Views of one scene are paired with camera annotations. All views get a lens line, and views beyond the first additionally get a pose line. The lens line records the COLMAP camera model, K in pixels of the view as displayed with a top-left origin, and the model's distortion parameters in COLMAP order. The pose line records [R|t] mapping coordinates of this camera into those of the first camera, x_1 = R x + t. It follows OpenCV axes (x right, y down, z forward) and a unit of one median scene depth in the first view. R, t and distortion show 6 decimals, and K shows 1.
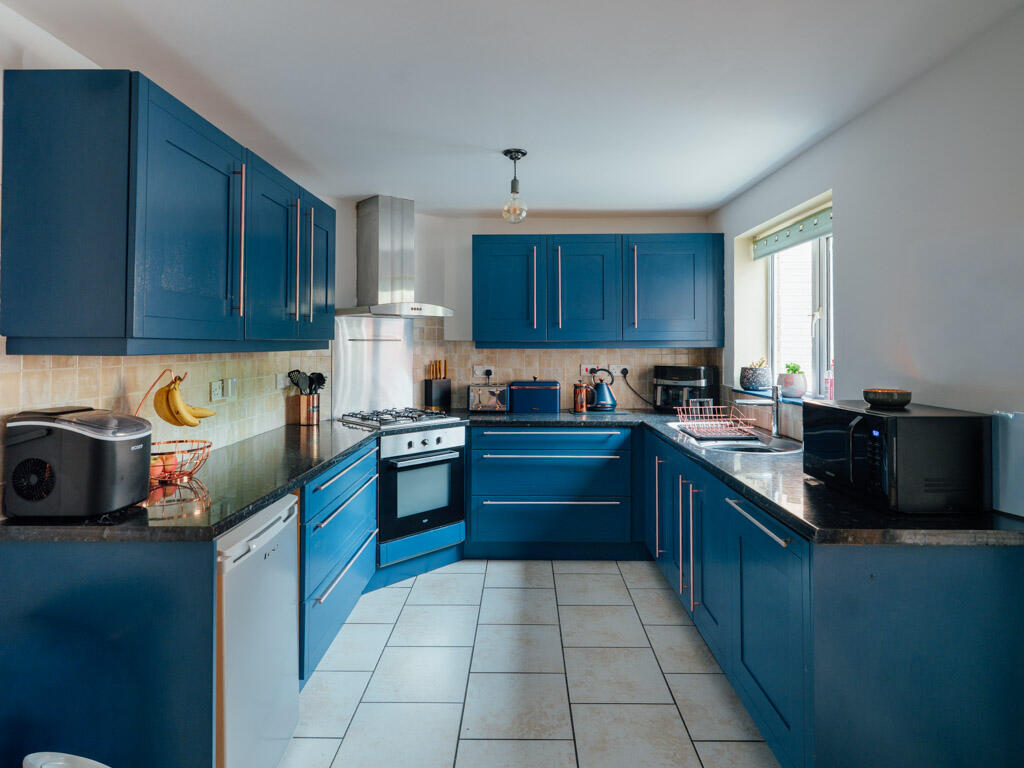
lens RADIAL K [[564.2, 0, 511.1], [0, 564.2, 339.5], [0, 0, 1]] dist [0.003871, 0.000491]
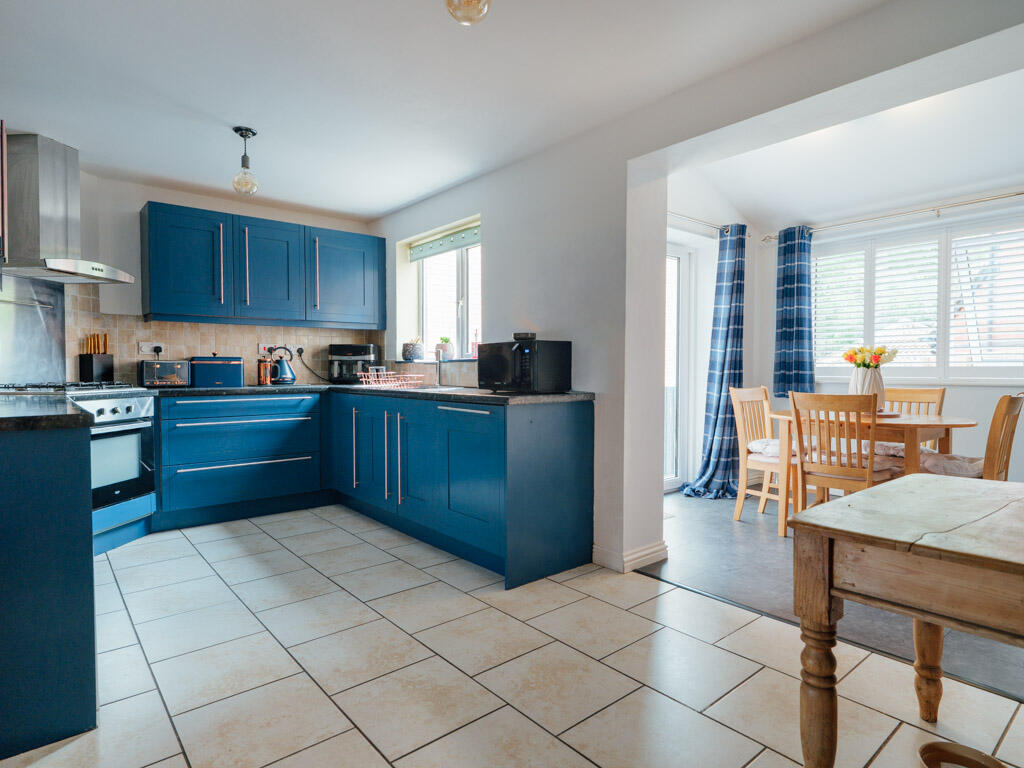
lens RADIAL K [[571.9, 0, 510.3], [0, 571.9, 379.8], [0, 0, 1]] dist [-0.002787, -0.001636]
pose [[0.757623, -0.013320, 0.652557, -0.254348], [-0.006569, 0.999585, 0.028030, 0.091340], [-0.652659, -0.025523, 0.757221, -0.148920]]
